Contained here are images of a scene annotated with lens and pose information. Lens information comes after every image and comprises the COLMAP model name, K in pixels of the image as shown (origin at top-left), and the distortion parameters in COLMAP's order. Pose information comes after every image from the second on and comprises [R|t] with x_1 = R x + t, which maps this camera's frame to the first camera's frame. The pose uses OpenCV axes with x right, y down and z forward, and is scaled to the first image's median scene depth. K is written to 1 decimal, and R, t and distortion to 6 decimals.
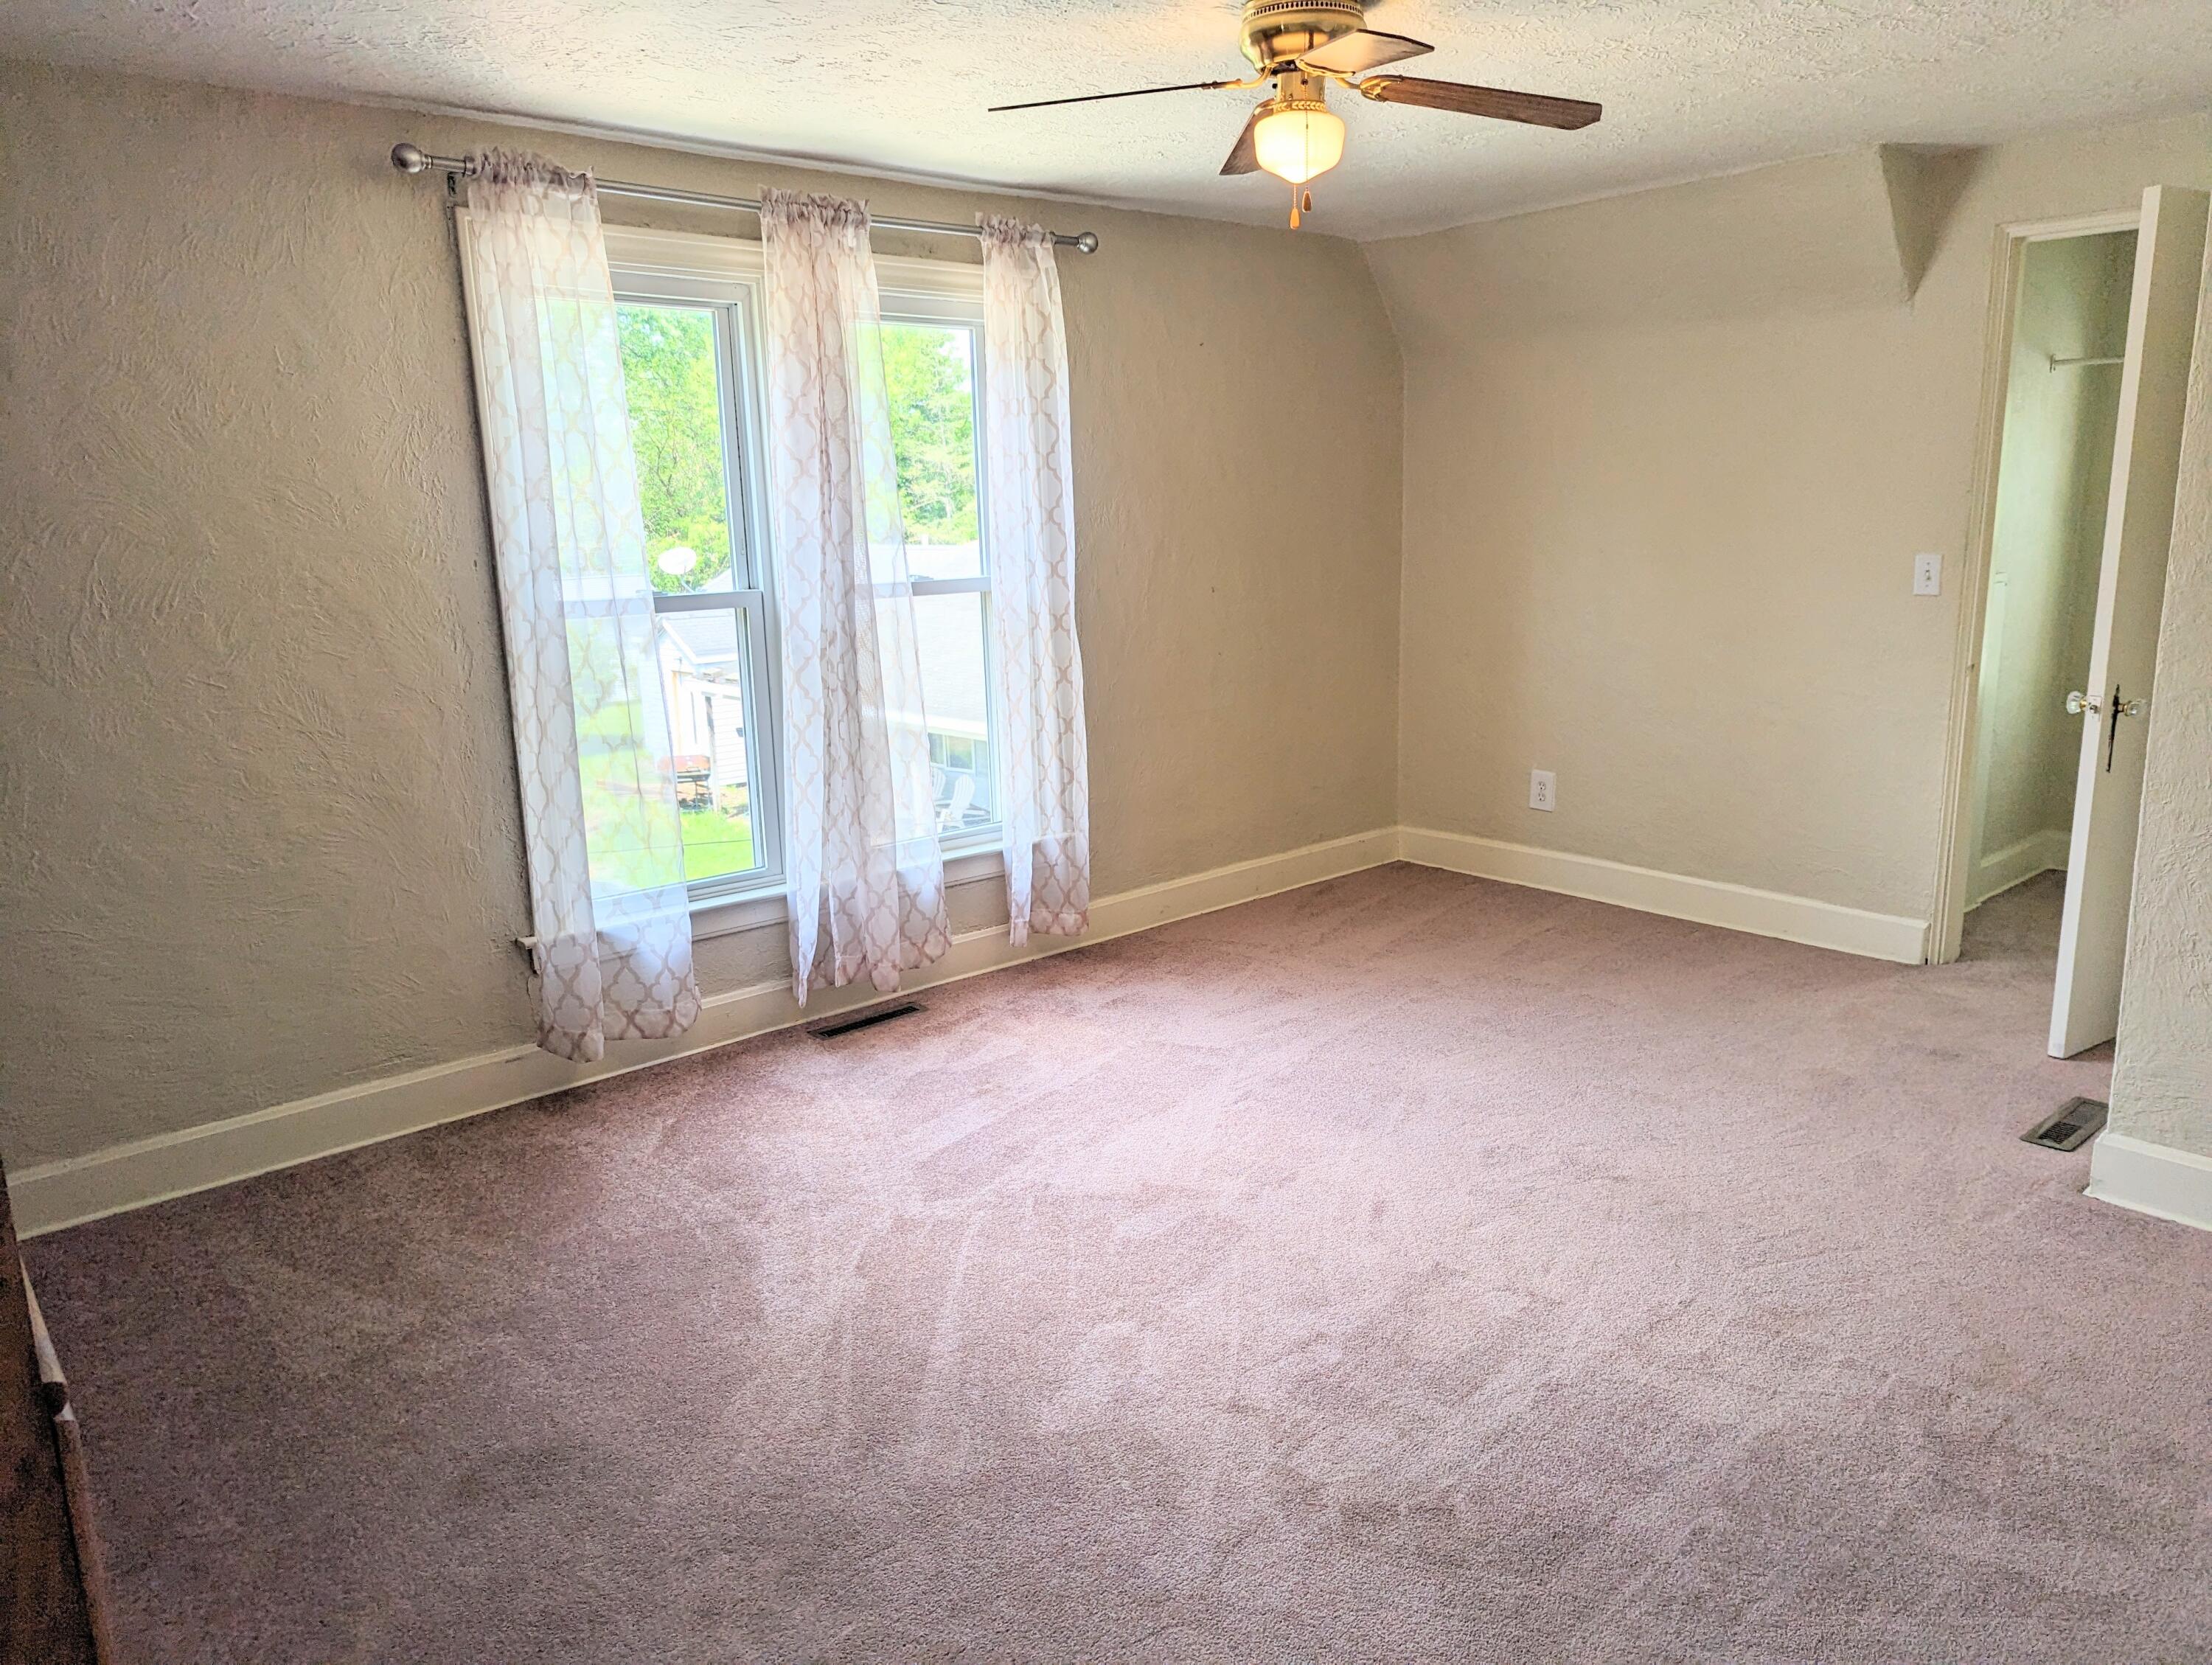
lens RADIAL K [[1570.3, 0, 1106.0], [0, 1570.3, 832.5], [0, 0, 1]] dist [0.044810, -0.007259]
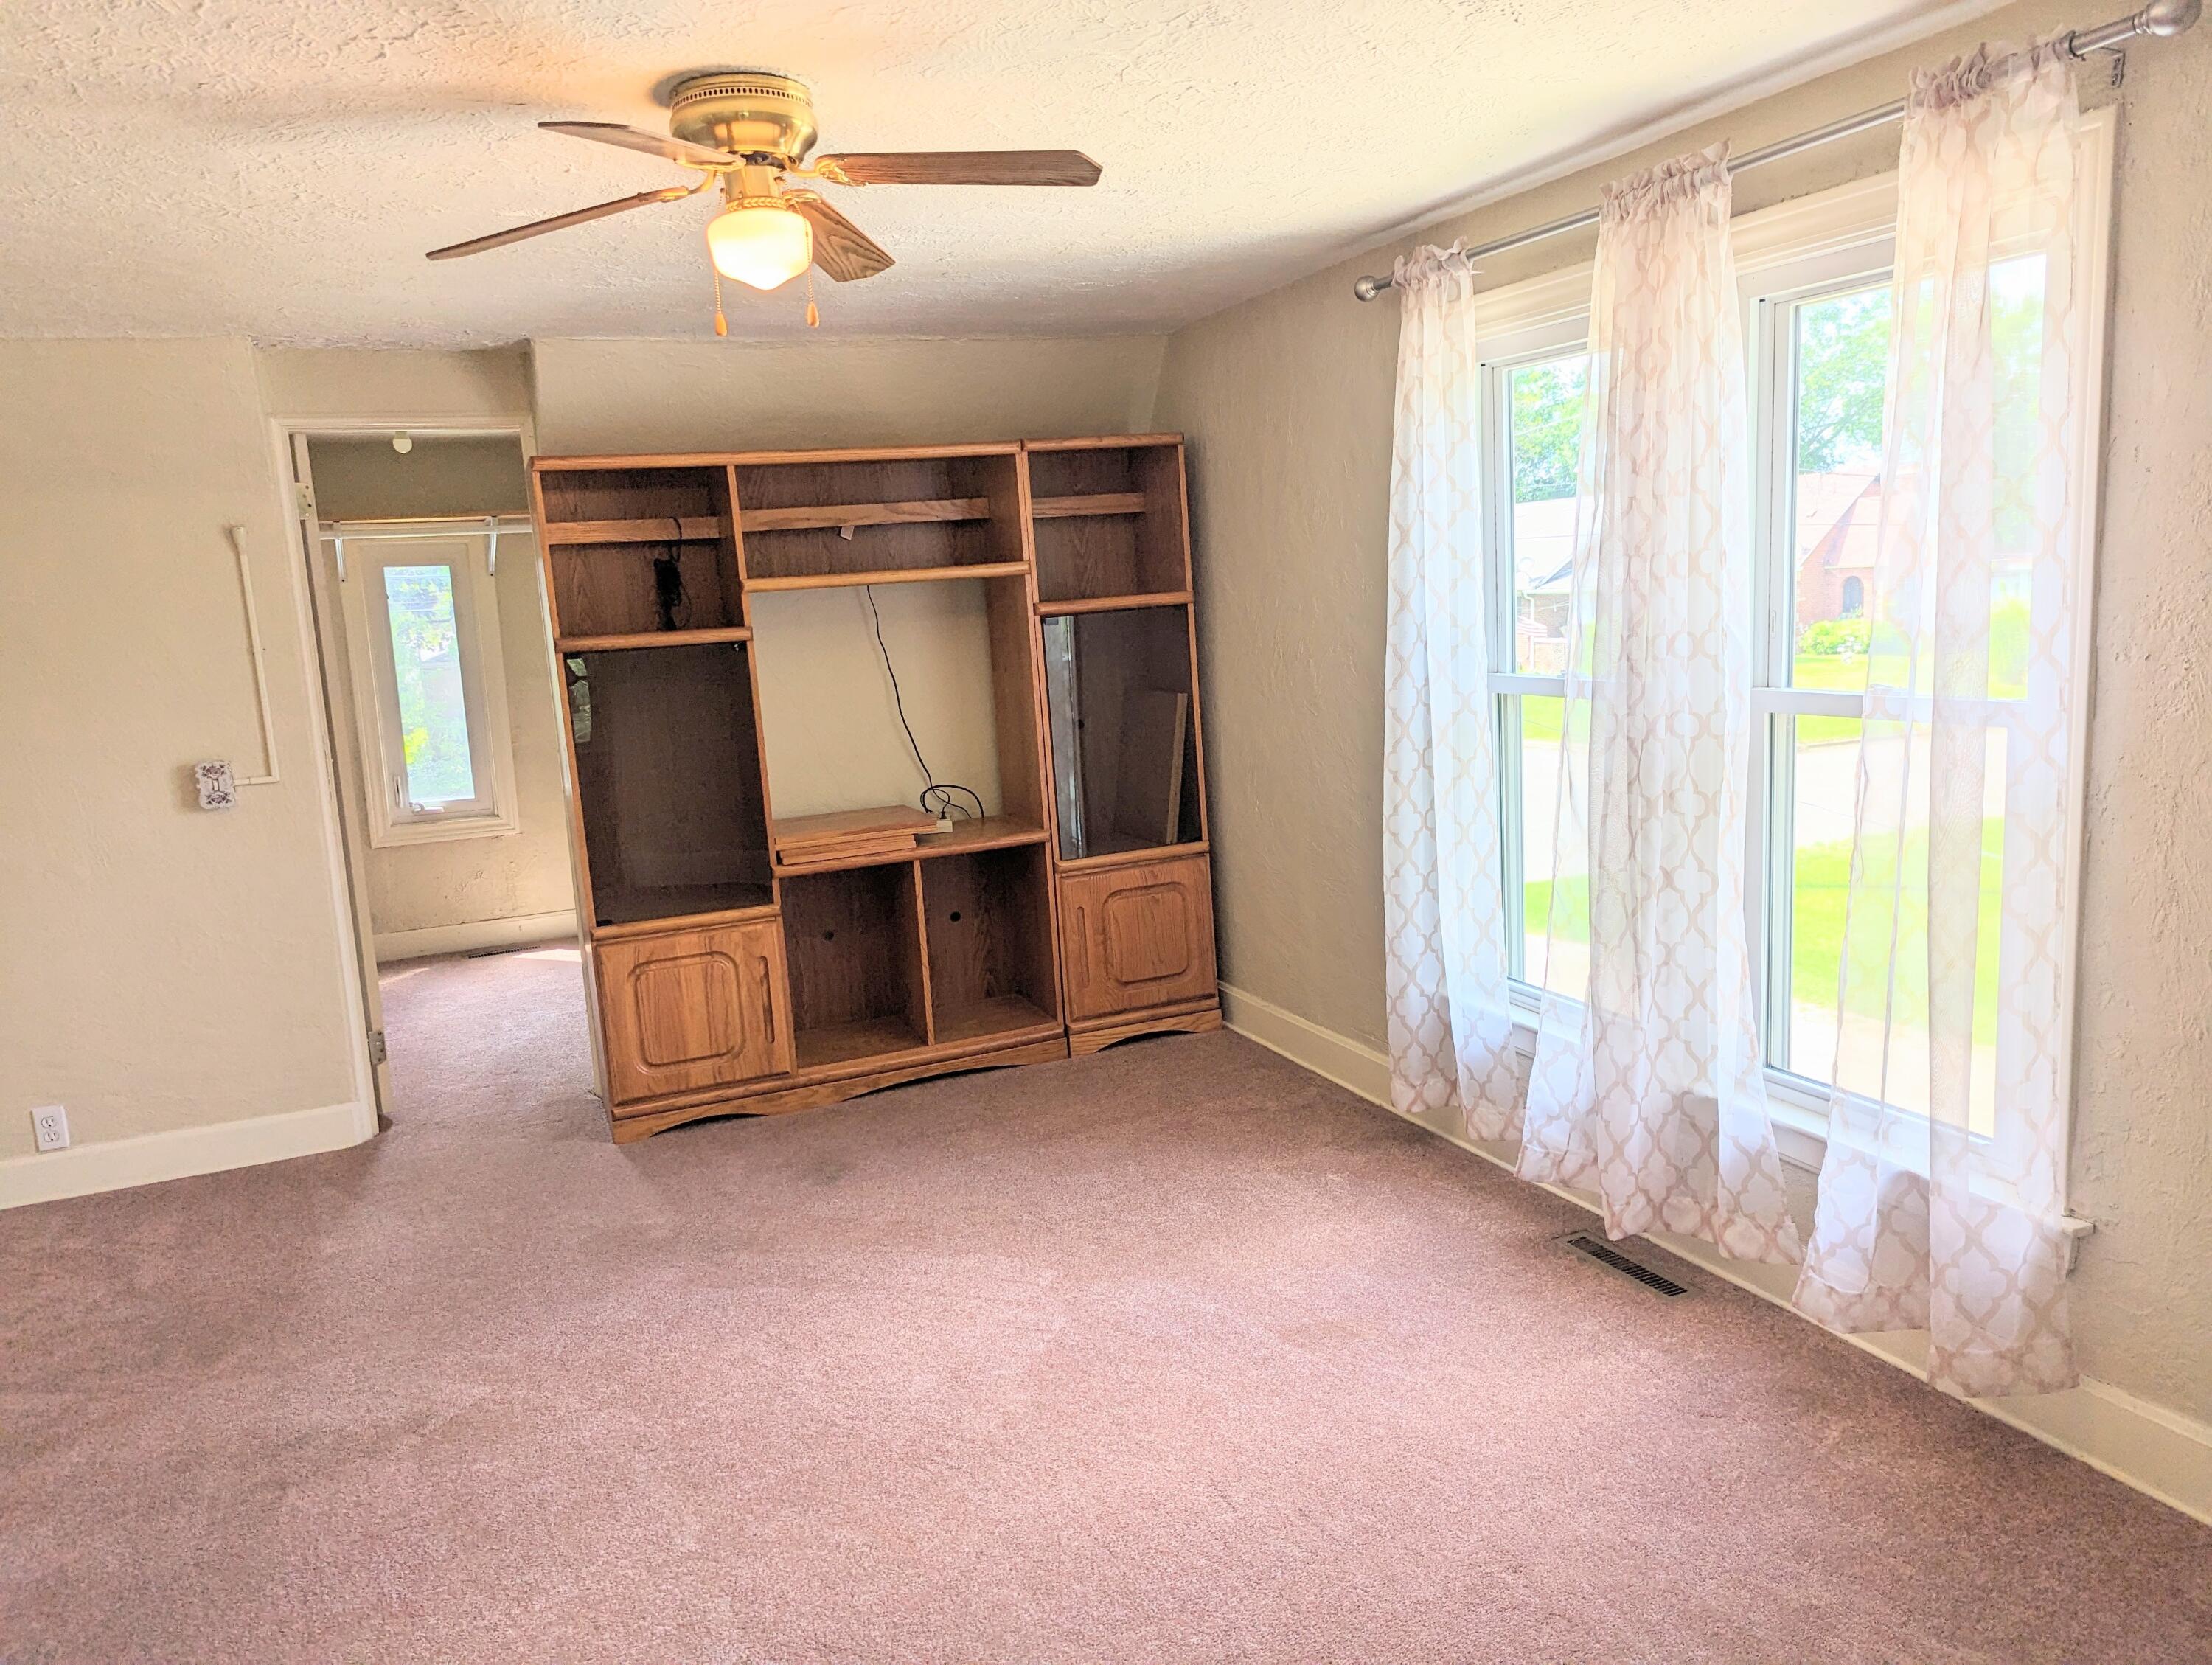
lens RADIAL K [[1570.3, 0, 1106.0], [0, 1570.3, 832.5], [0, 0, 1]] dist [0.044810, -0.007259]
pose [[-0.312266, 0.192178, -0.930353, 0.641397], [-0.134656, 0.960483, 0.243598, -0.247596], [0.940403, 0.201345, -0.274048, 1.013681]]
